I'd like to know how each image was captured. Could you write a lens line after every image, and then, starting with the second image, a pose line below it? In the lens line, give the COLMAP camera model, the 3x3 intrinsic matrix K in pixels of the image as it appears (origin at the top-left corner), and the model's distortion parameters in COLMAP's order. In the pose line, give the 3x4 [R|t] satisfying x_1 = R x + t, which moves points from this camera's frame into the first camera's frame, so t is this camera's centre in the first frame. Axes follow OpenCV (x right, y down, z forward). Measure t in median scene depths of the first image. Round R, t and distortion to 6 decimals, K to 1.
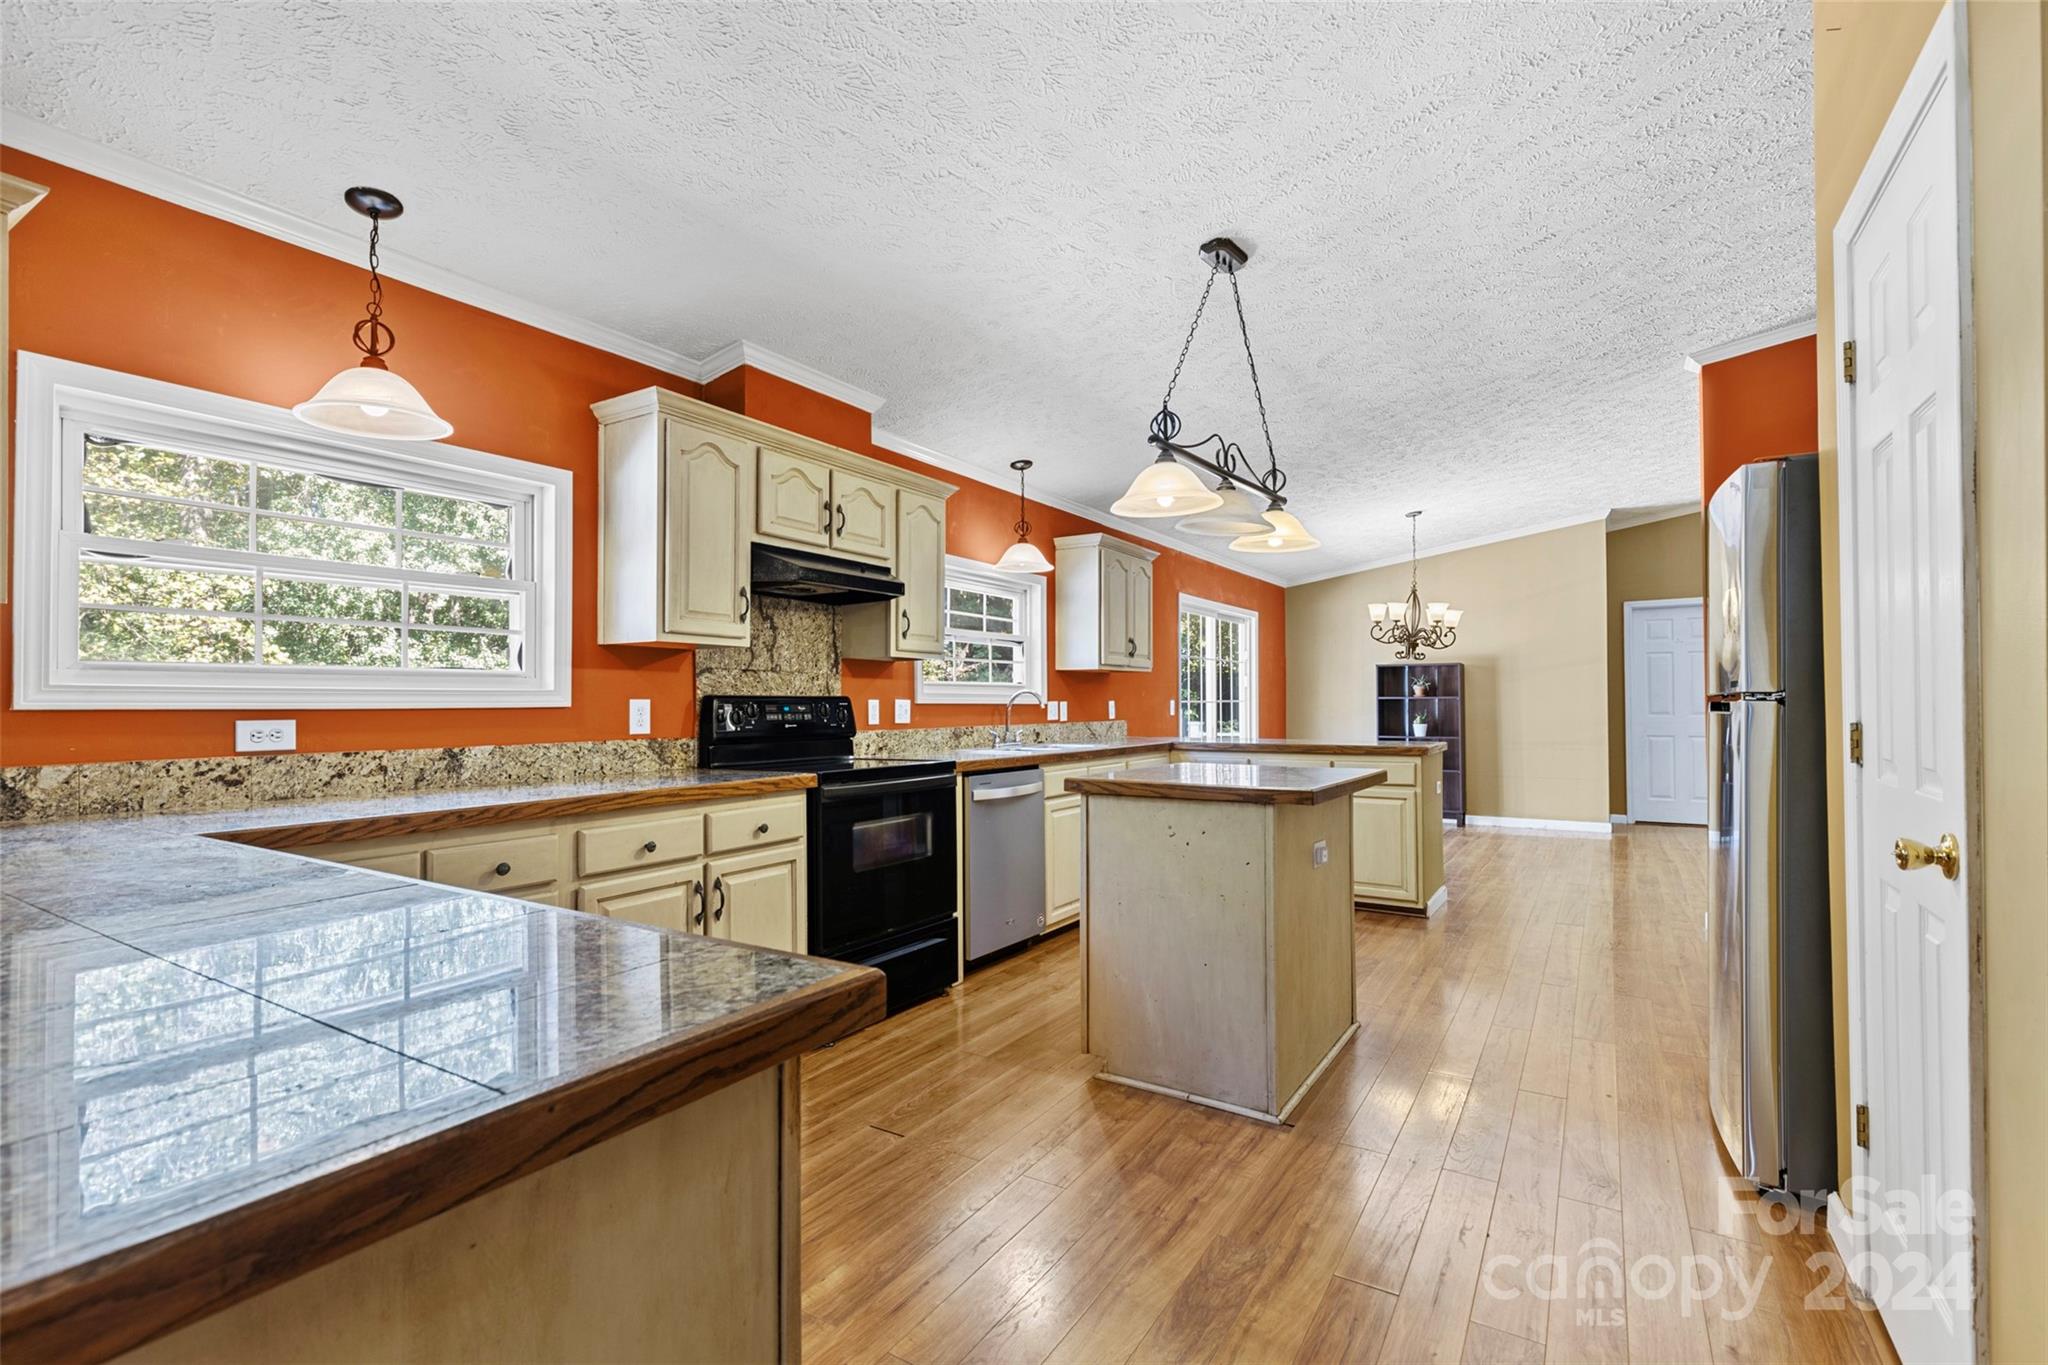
lens RADIAL K [[919.2, 0, 1025.9], [0, 919.2, 690.5], [0, 0, 1]] dist [0.004999, 0.000129]
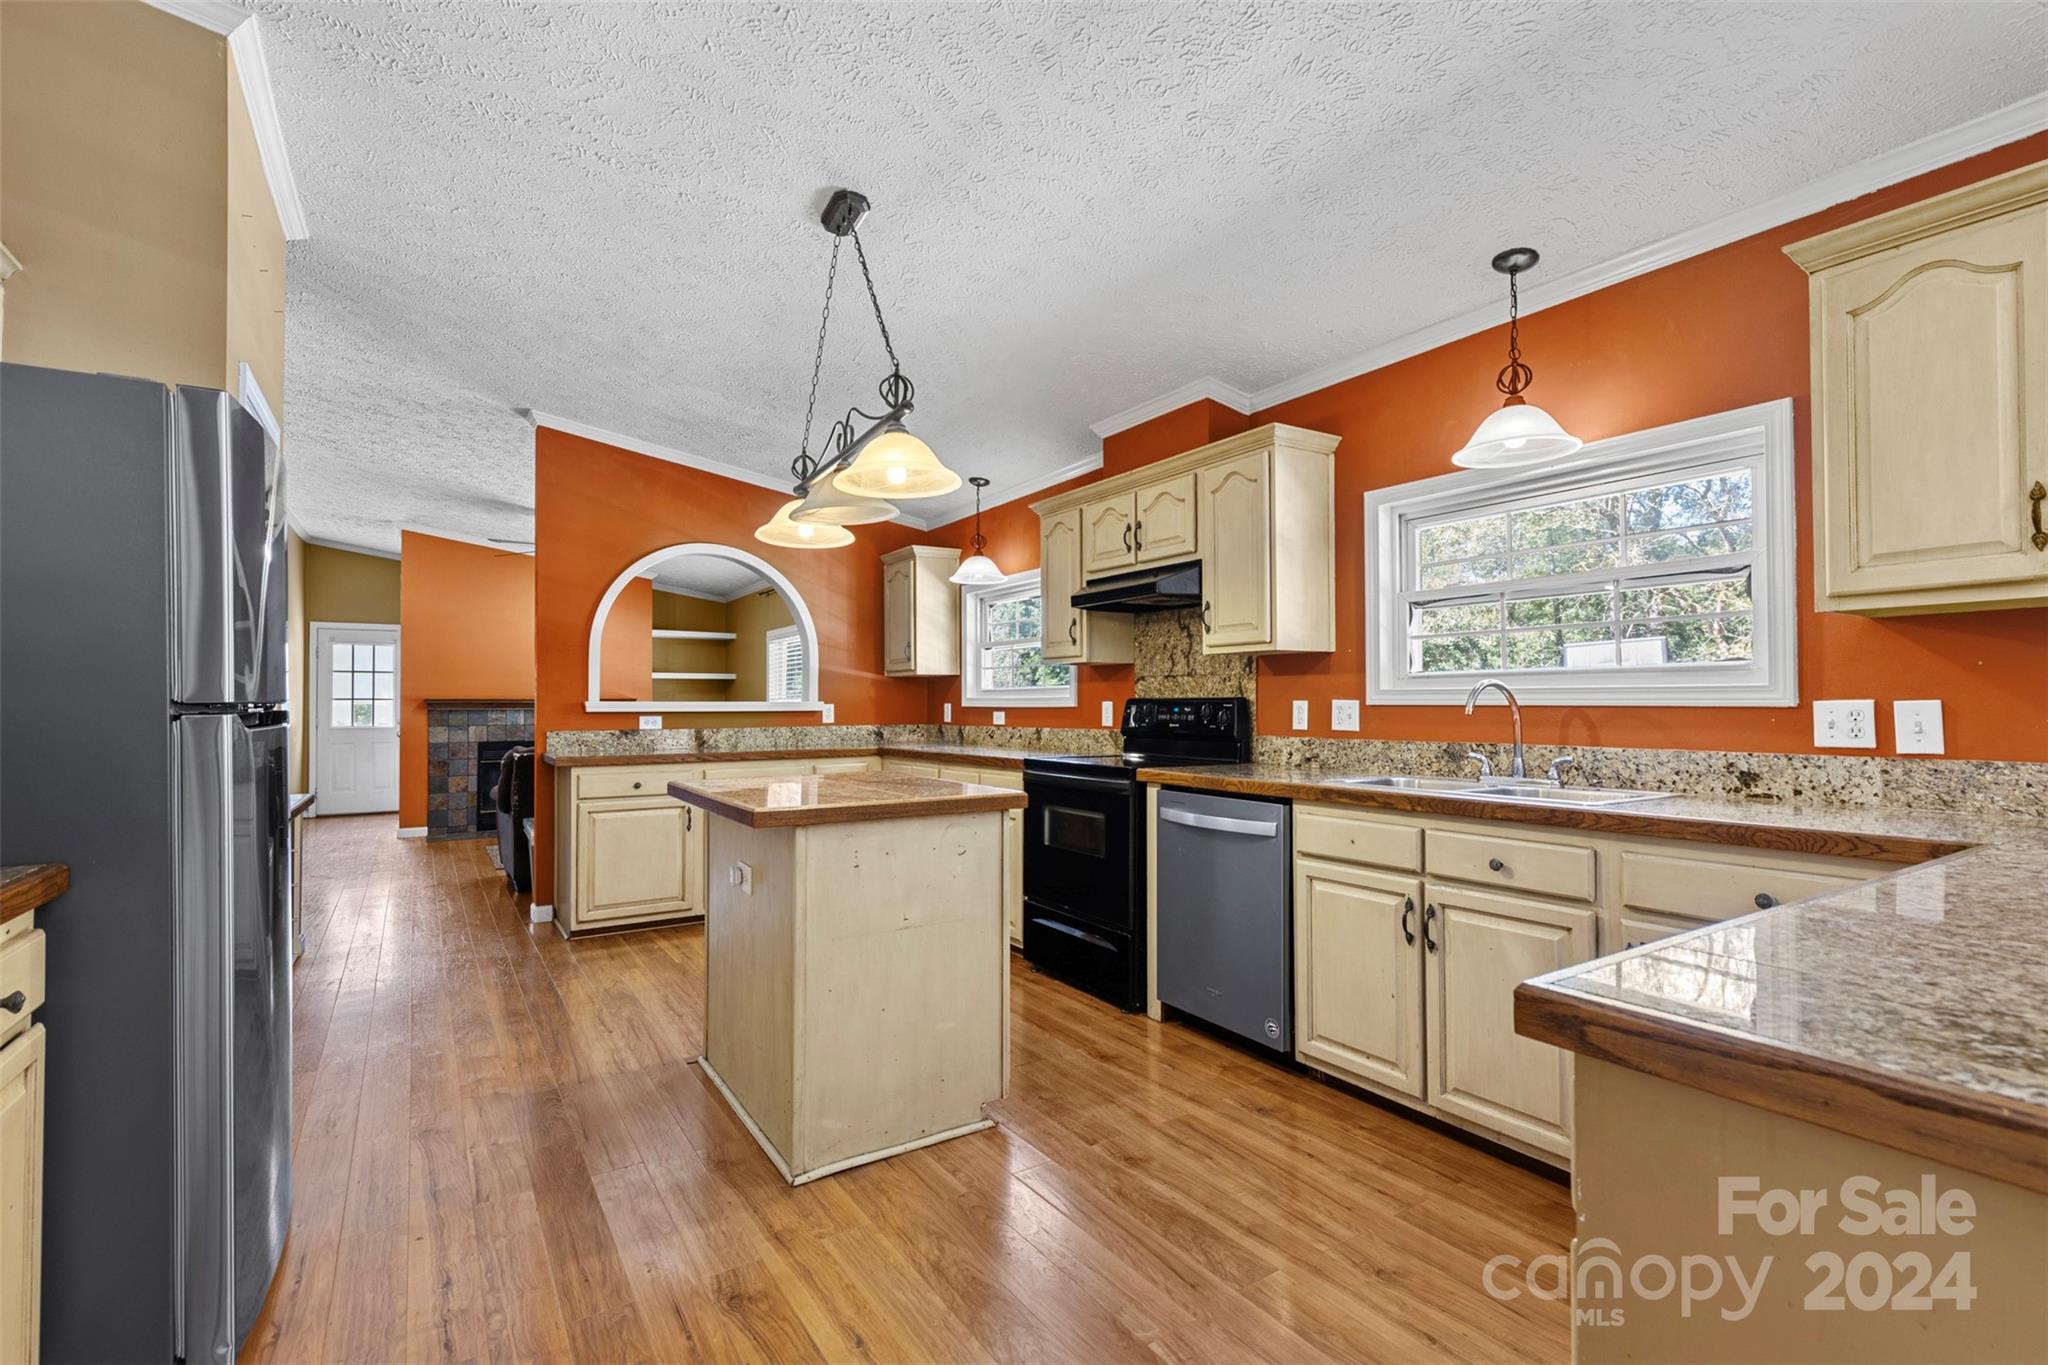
lens RADIAL K [[919.2, 0, 1025.9], [0, 919.2, 690.5], [0, 0, 1]] dist [0.004999, 0.000129]
pose [[-0.416055, -0.006203, -0.909318, 0.708533], [0.020458, 0.999660, -0.016180, 0.009519], [0.909109, -0.025335, -0.415787, 1.126925]]
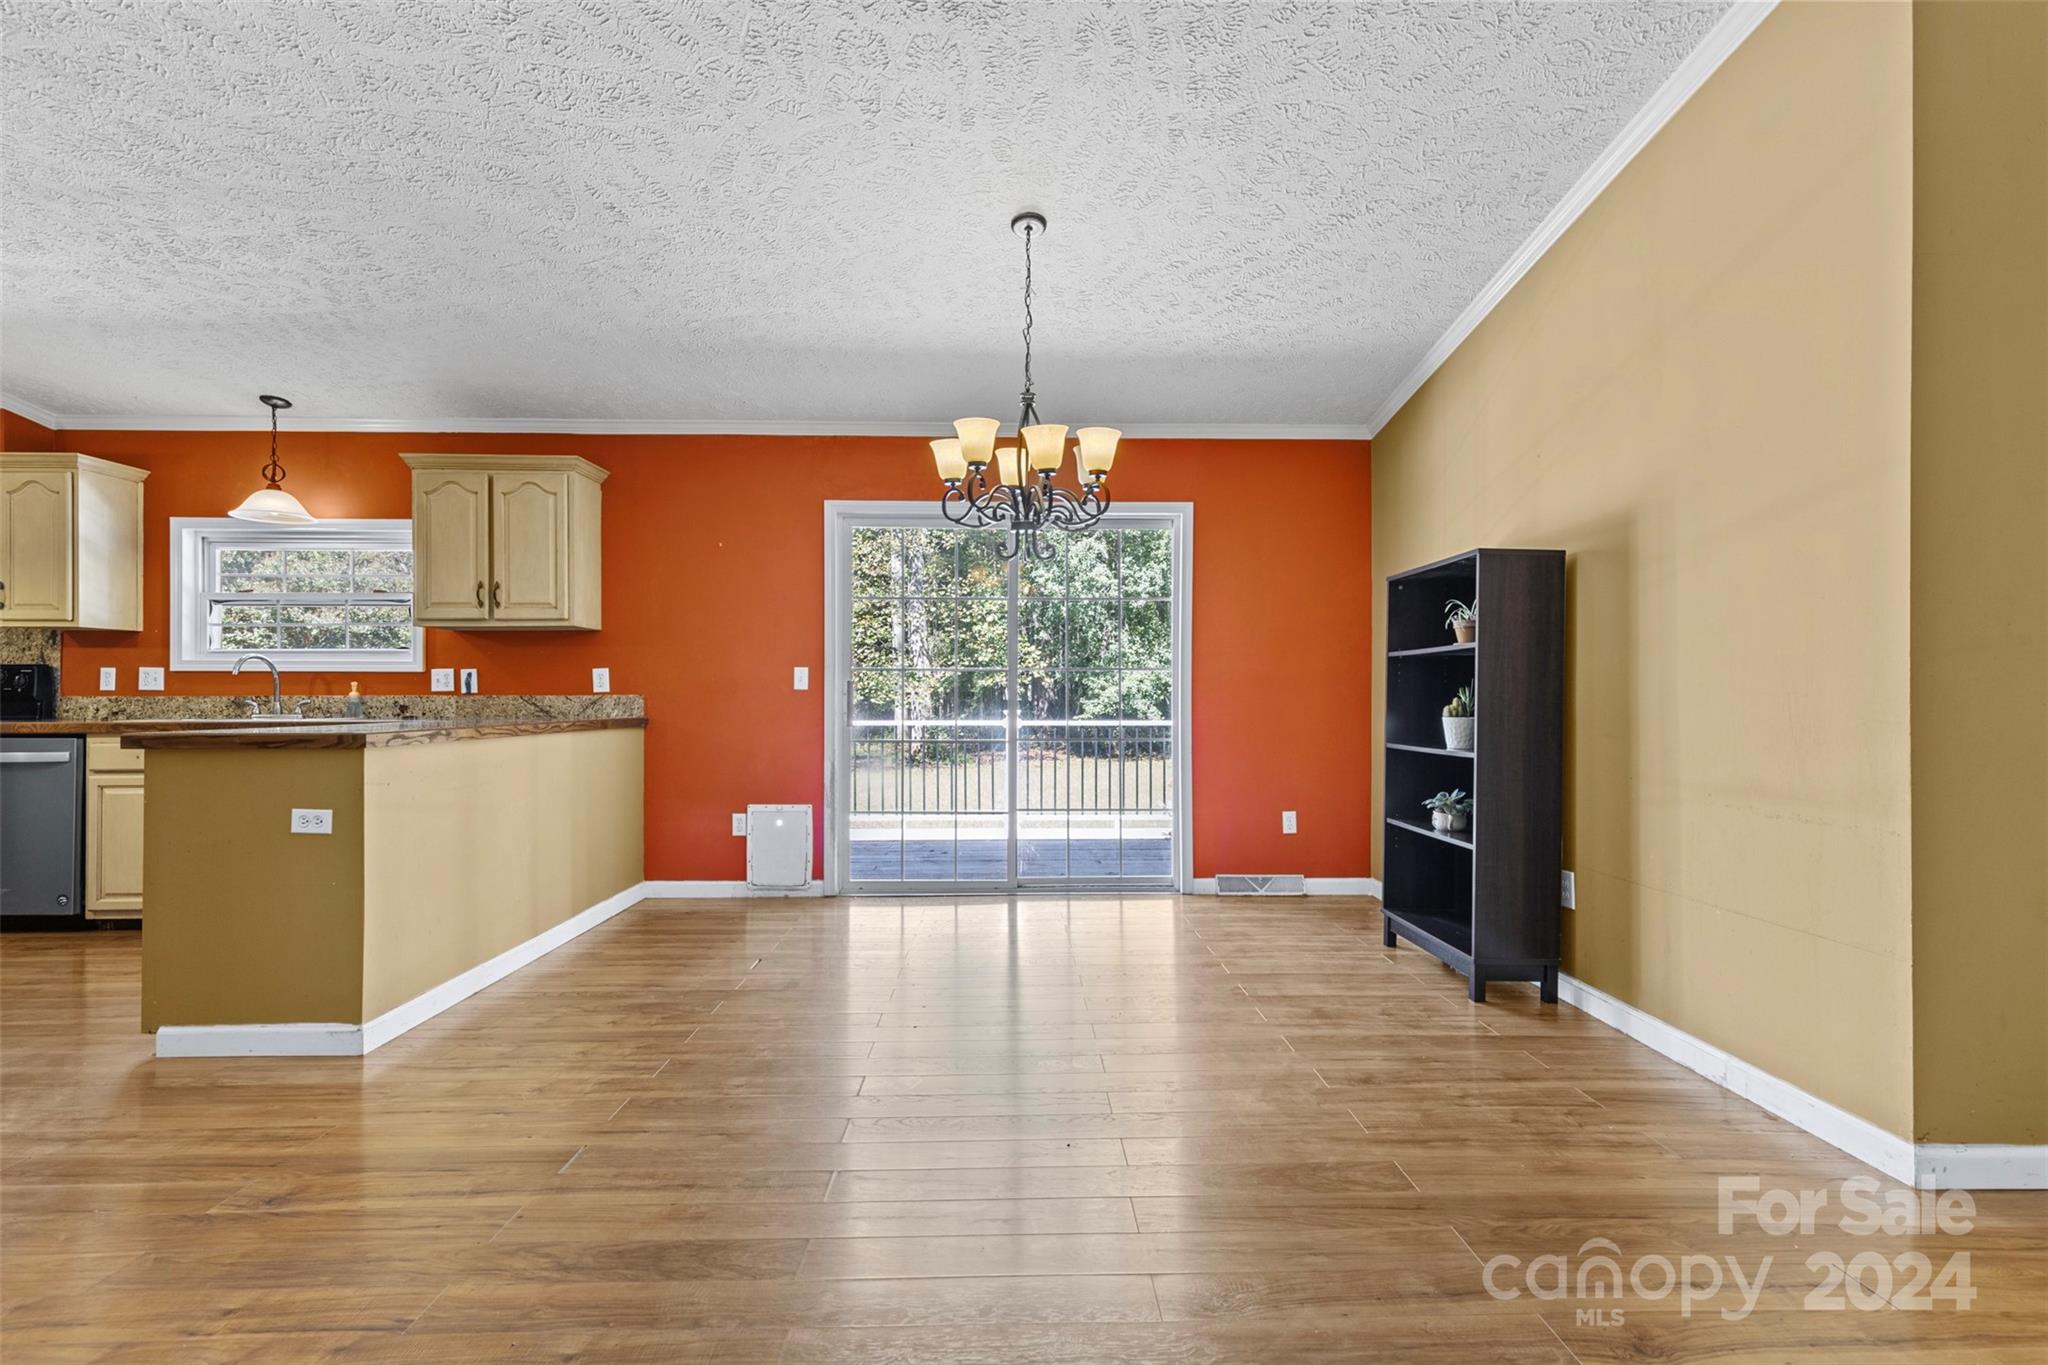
lens RADIAL K [[919.2, 0, 1025.9], [0, 919.2, 690.5], [0, 0, 1]] dist [0.004999, 0.000129]
pose [[0.556328, 0.000411, -0.830963, 1.340900], [0.011591, 0.999899, 0.008255, 0.040723], [0.830882, -0.014224, 0.556267, 1.297311]]
